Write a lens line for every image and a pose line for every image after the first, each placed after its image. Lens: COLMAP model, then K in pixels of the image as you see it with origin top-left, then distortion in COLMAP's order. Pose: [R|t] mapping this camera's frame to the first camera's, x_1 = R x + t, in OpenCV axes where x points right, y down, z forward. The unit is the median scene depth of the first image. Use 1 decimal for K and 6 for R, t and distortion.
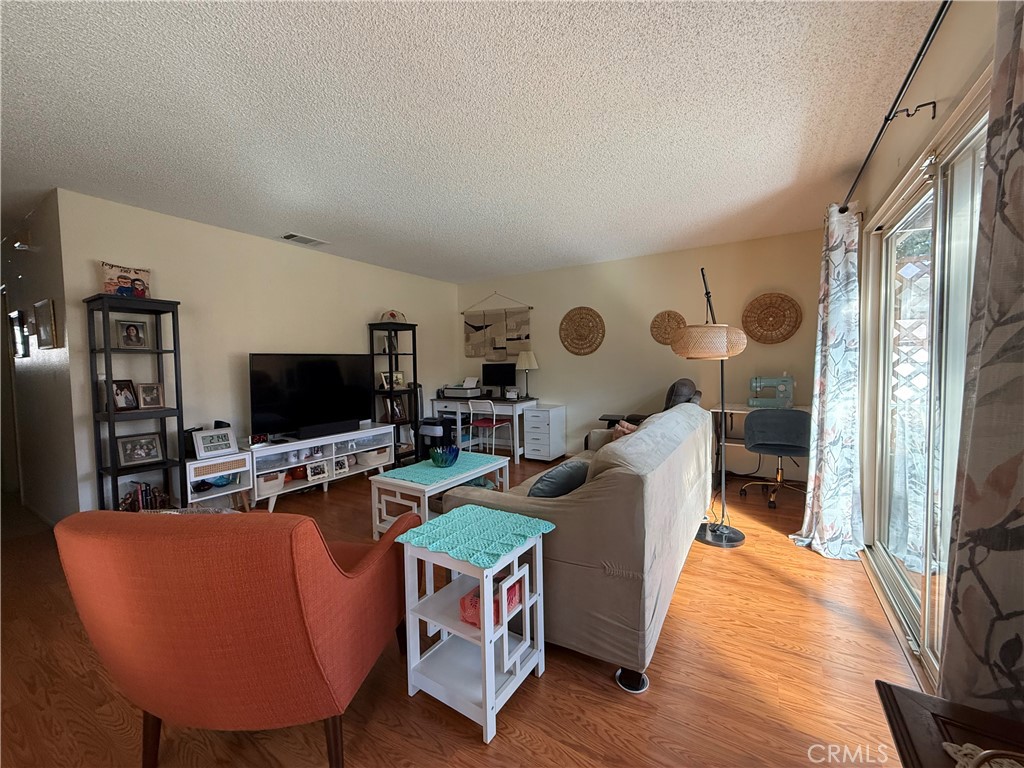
lens RADIAL K [[406.9, 0, 509.3], [0, 406.9, 383.1], [0, 0, 1]] dist [0.001023, -0.000122]
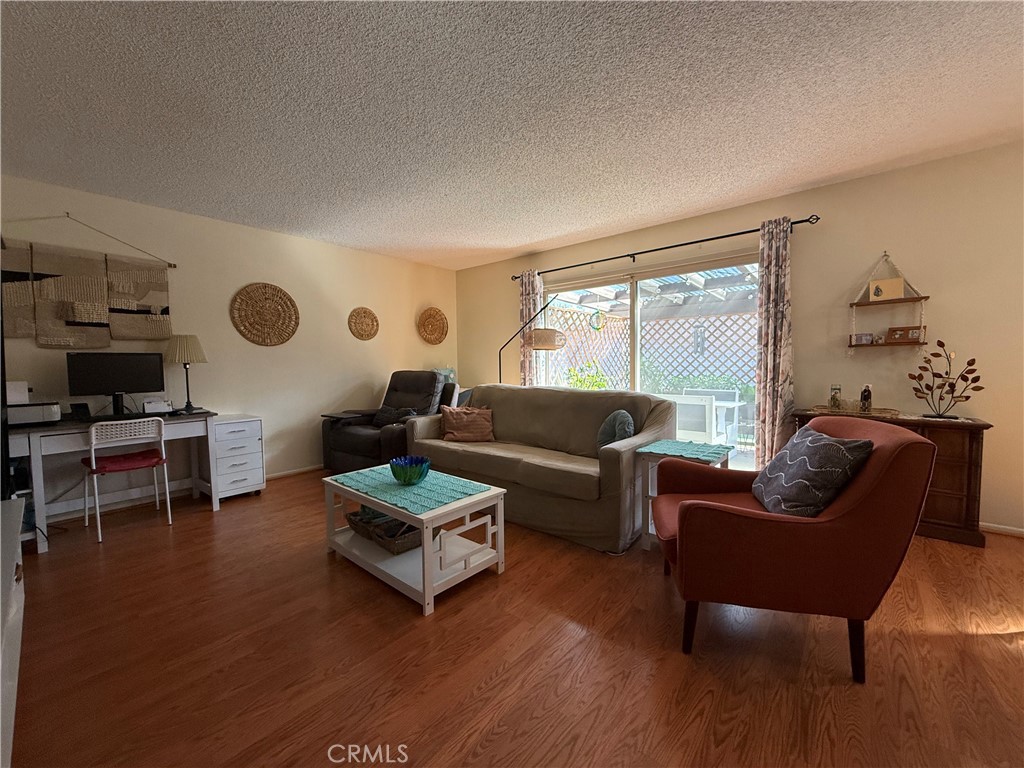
lens RADIAL K [[406.9, 0, 509.3], [0, 406.9, 383.1], [0, 0, 1]] dist [0.001023, -0.000122]
pose [[0.149092, -0.034429, 0.988224, -0.539183], [0.056201, 0.998073, 0.026293, 0.008643], [-0.987225, 0.051619, 0.150740, 0.443349]]
